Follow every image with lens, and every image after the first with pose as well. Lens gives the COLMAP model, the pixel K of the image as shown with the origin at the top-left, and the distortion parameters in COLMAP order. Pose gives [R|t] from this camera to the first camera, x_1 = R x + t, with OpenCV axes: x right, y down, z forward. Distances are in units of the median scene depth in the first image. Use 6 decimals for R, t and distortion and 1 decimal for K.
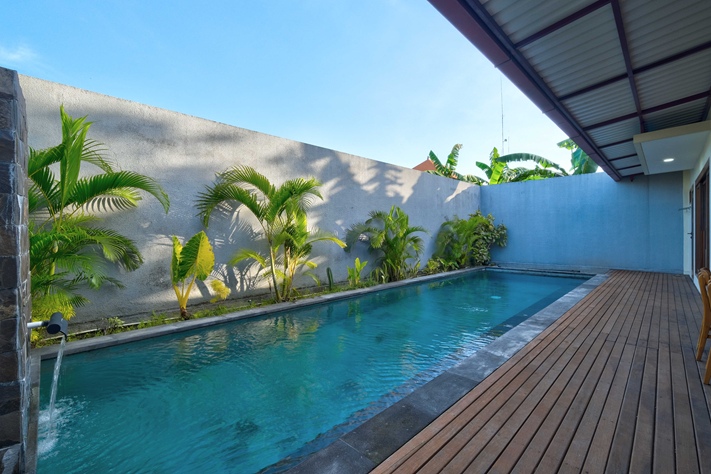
lens RADIAL K [[312.2, 0, 354.1], [0, 312.2, 234.9], [0, 0, 1]] dist [-0.003569, -0.000432]
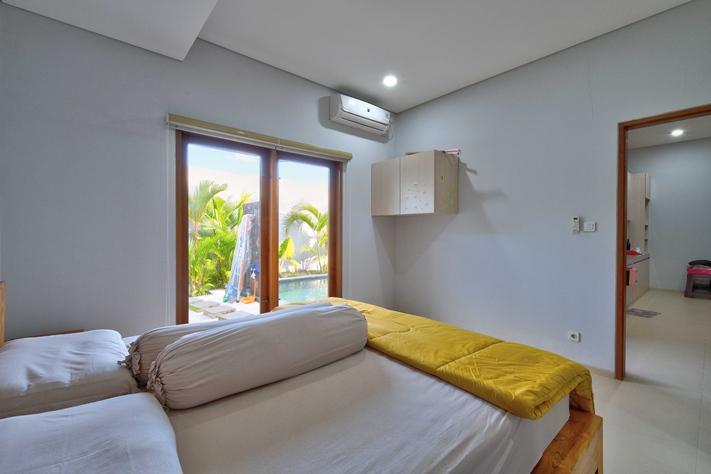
lens RADIAL K [[312.2, 0, 360.6], [0, 312.2, 235.1], [0, 0, 1]] dist [-0.003569, -0.000432]
pose [[0.997257, 0.016002, -0.072262, 0.131434], [-0.016372, 0.999856, -0.004522, -0.015172], [0.072180, 0.005693, 0.997375, -0.906334]]
